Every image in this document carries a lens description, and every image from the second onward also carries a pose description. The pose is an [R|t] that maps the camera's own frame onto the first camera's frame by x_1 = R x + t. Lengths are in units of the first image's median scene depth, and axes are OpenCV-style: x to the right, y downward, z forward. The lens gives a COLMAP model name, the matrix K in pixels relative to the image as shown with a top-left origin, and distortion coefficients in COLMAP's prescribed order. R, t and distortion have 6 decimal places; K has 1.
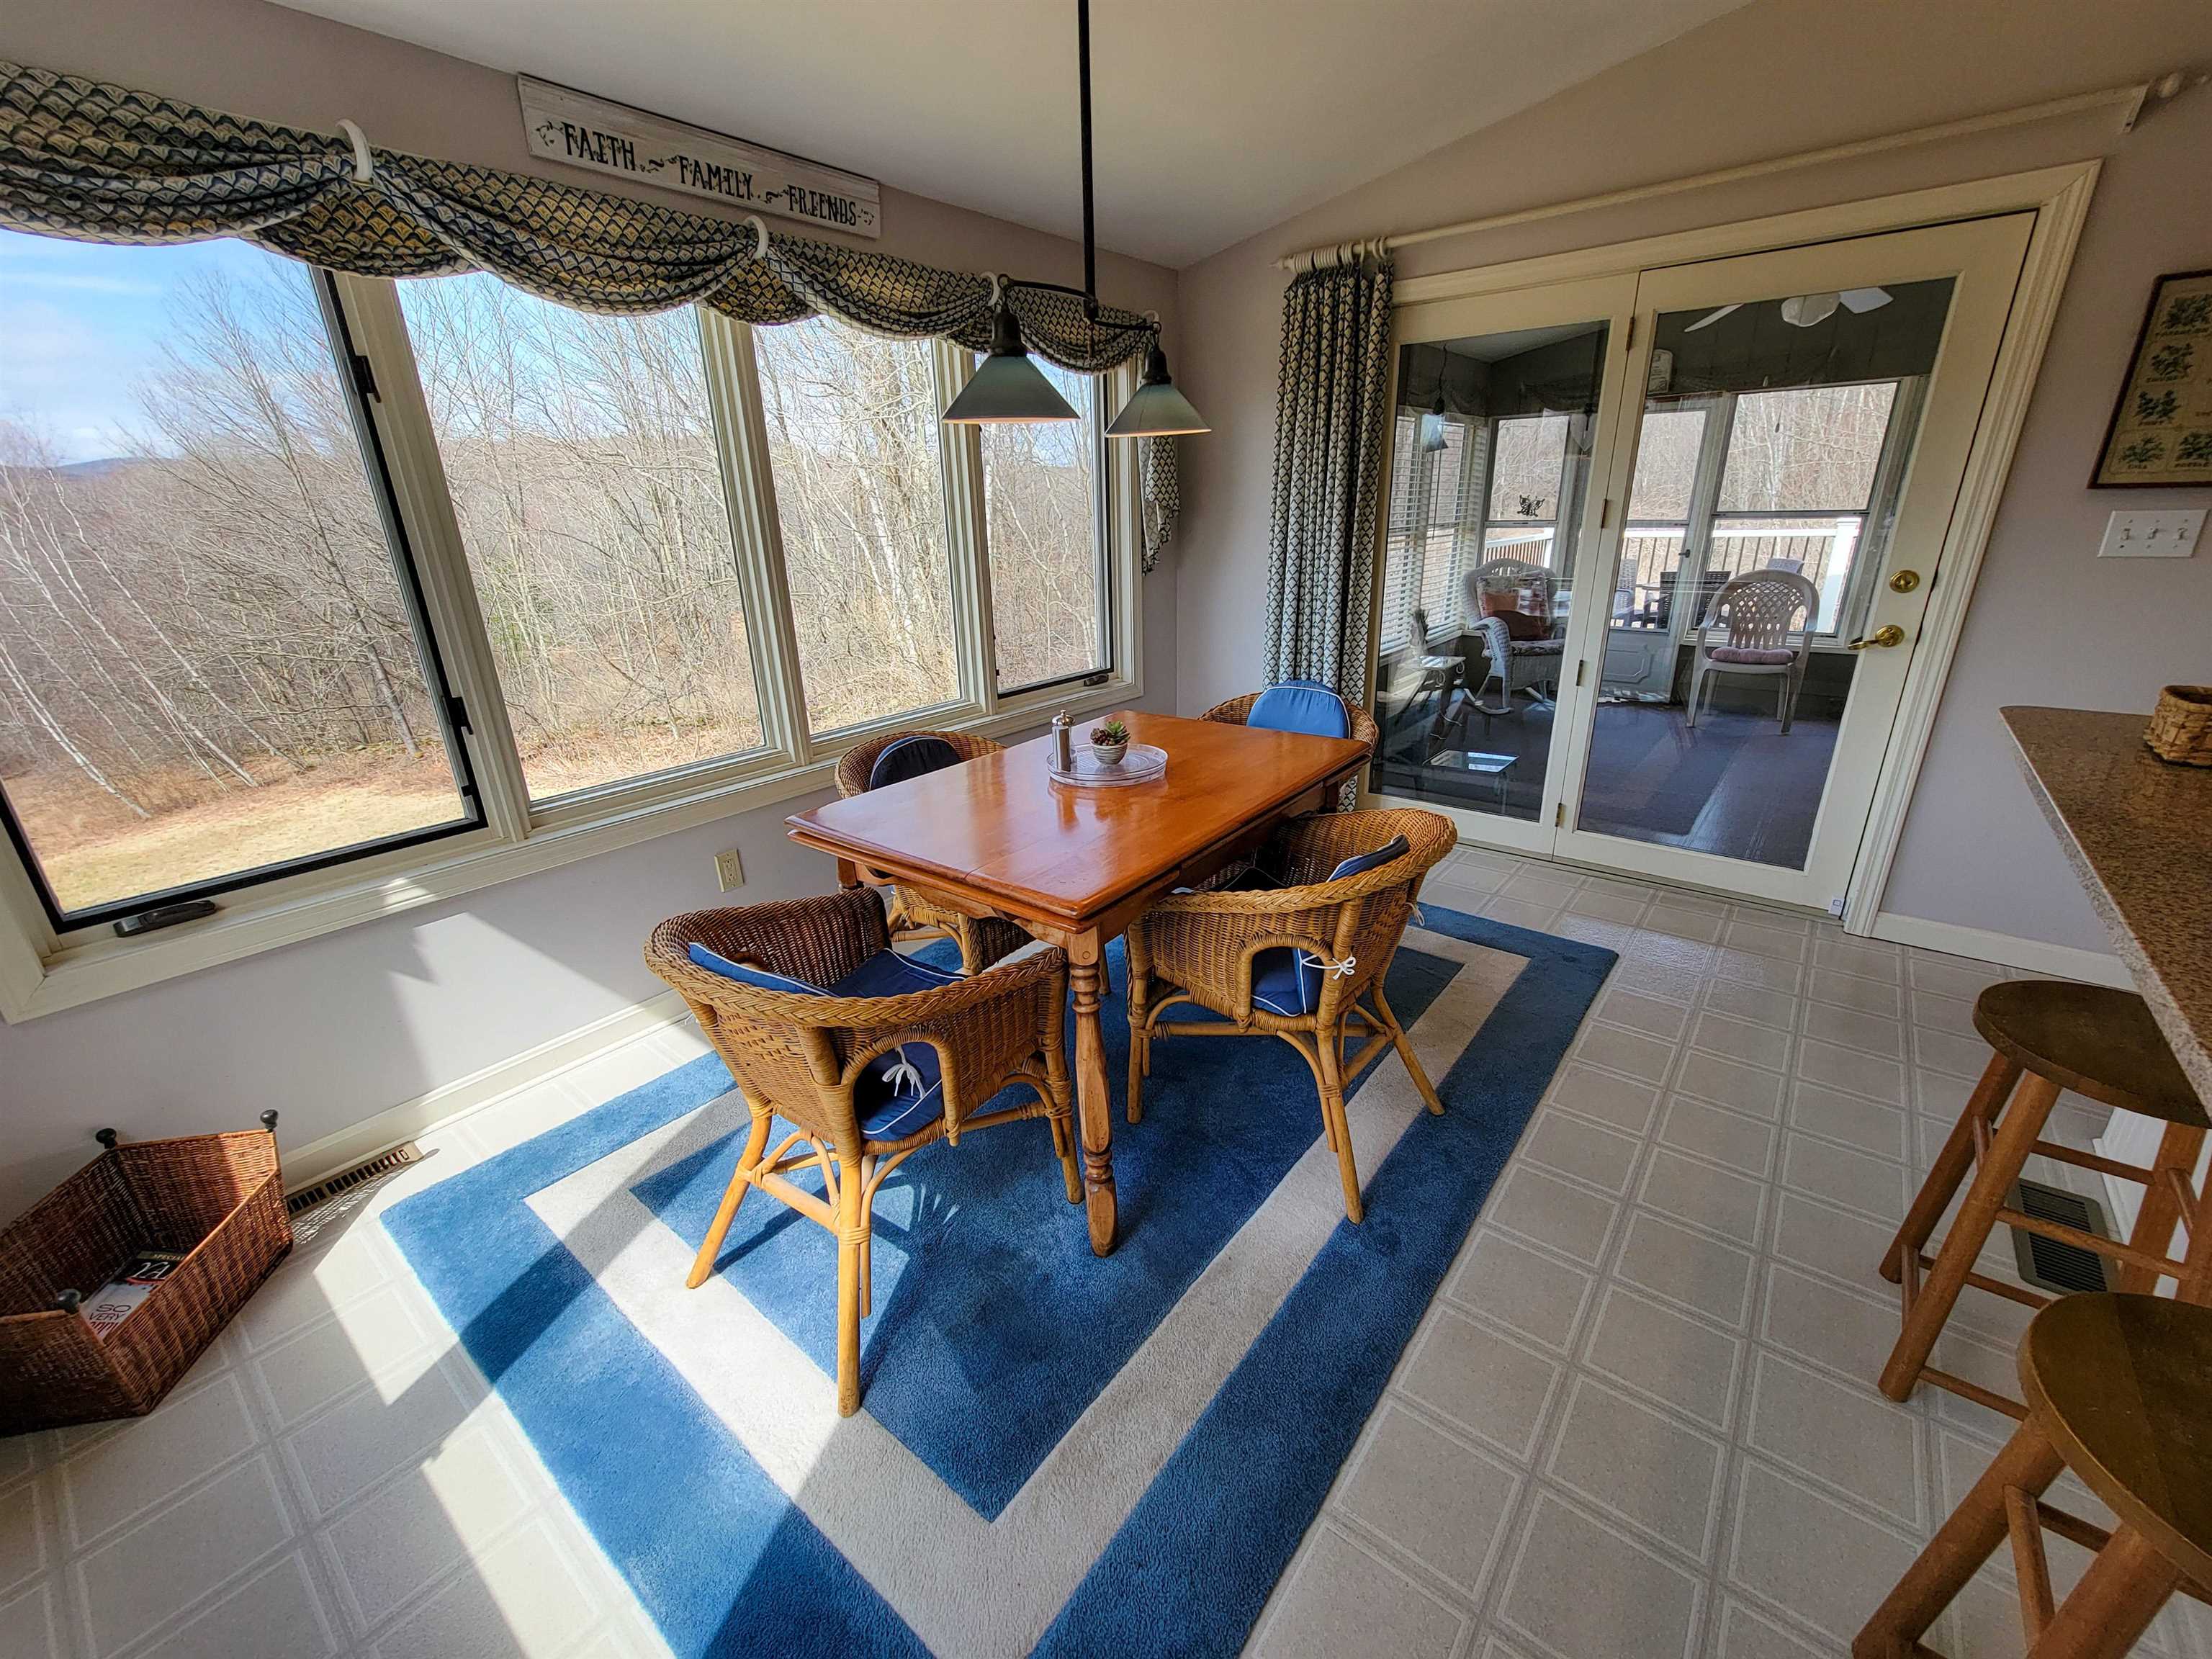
lens RADIAL K [[896.3, 0, 1121.9], [0, 896.3, 829.5], [0, 0, 1]] dist [-0.001724, -0.000119]
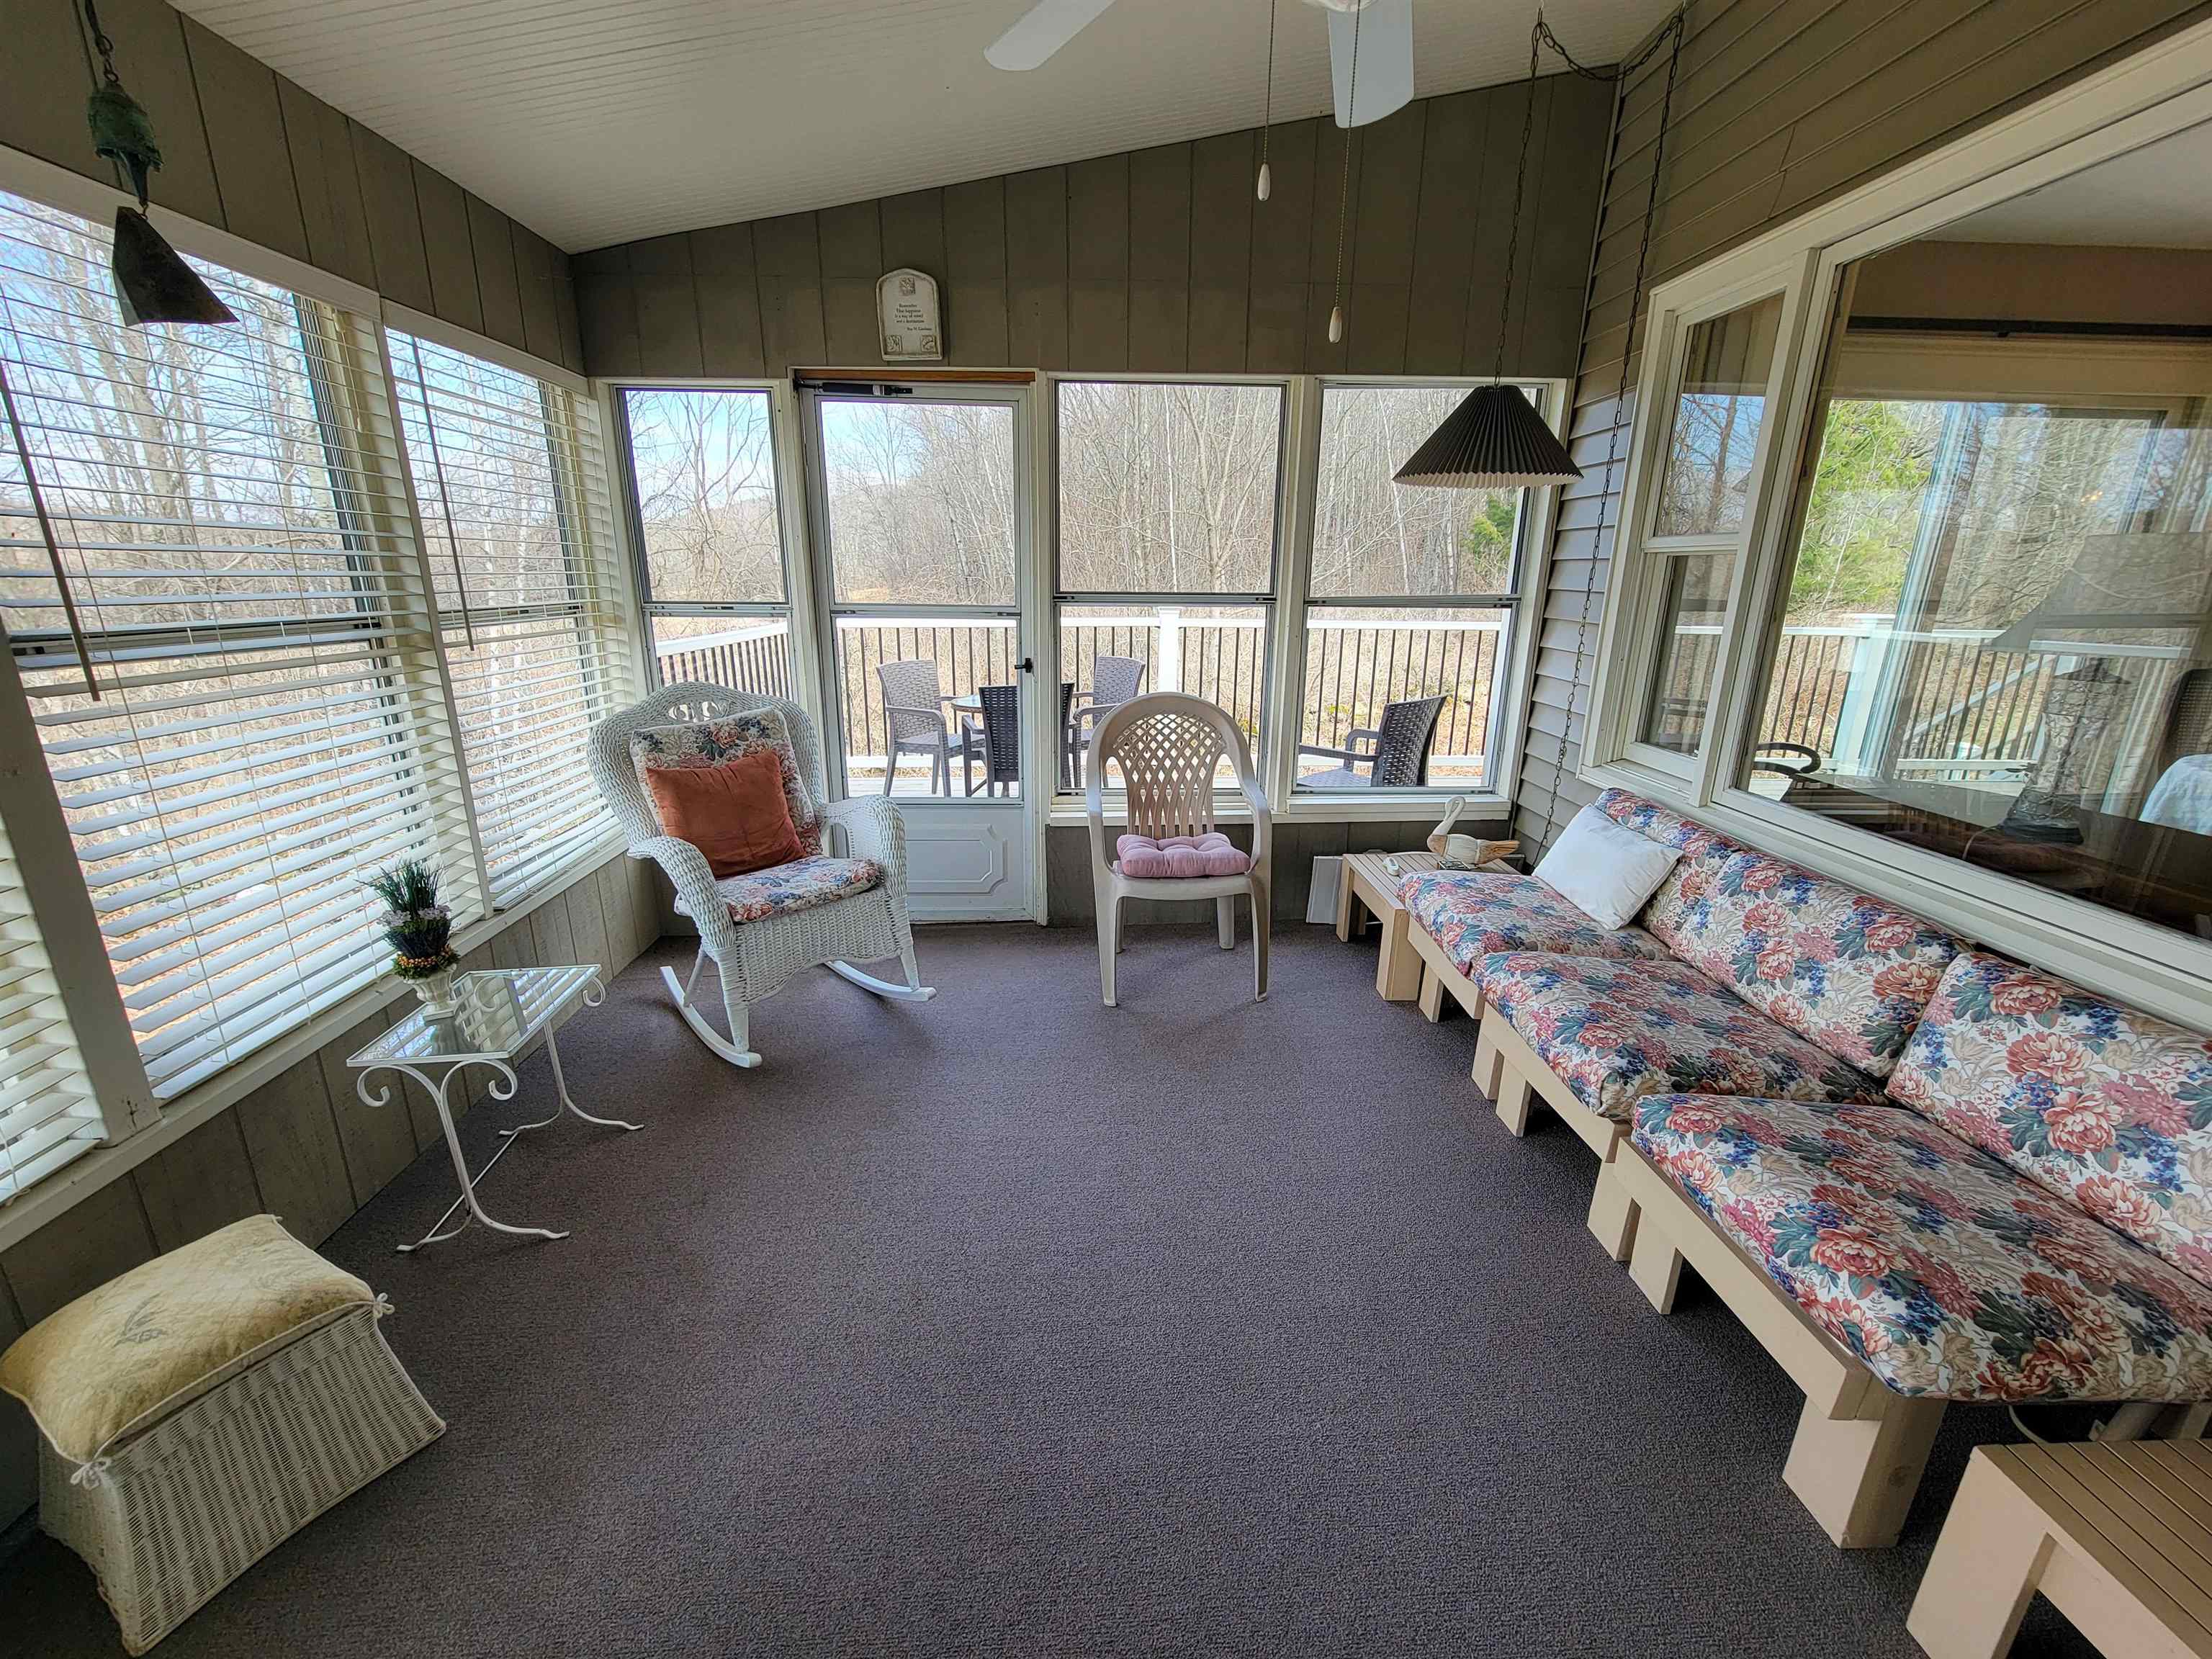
lens RADIAL K [[912.4, 0, 1117.1], [0, 912.4, 830.4], [0, 0, 1]] dist [0.000035, -0.000351]
pose [[0.754709, -0.146950, 0.639390, 0.283290], [0.198814, 0.979992, -0.009441, -0.181771], [-0.625210, 0.134245, 0.768824, 0.517466]]
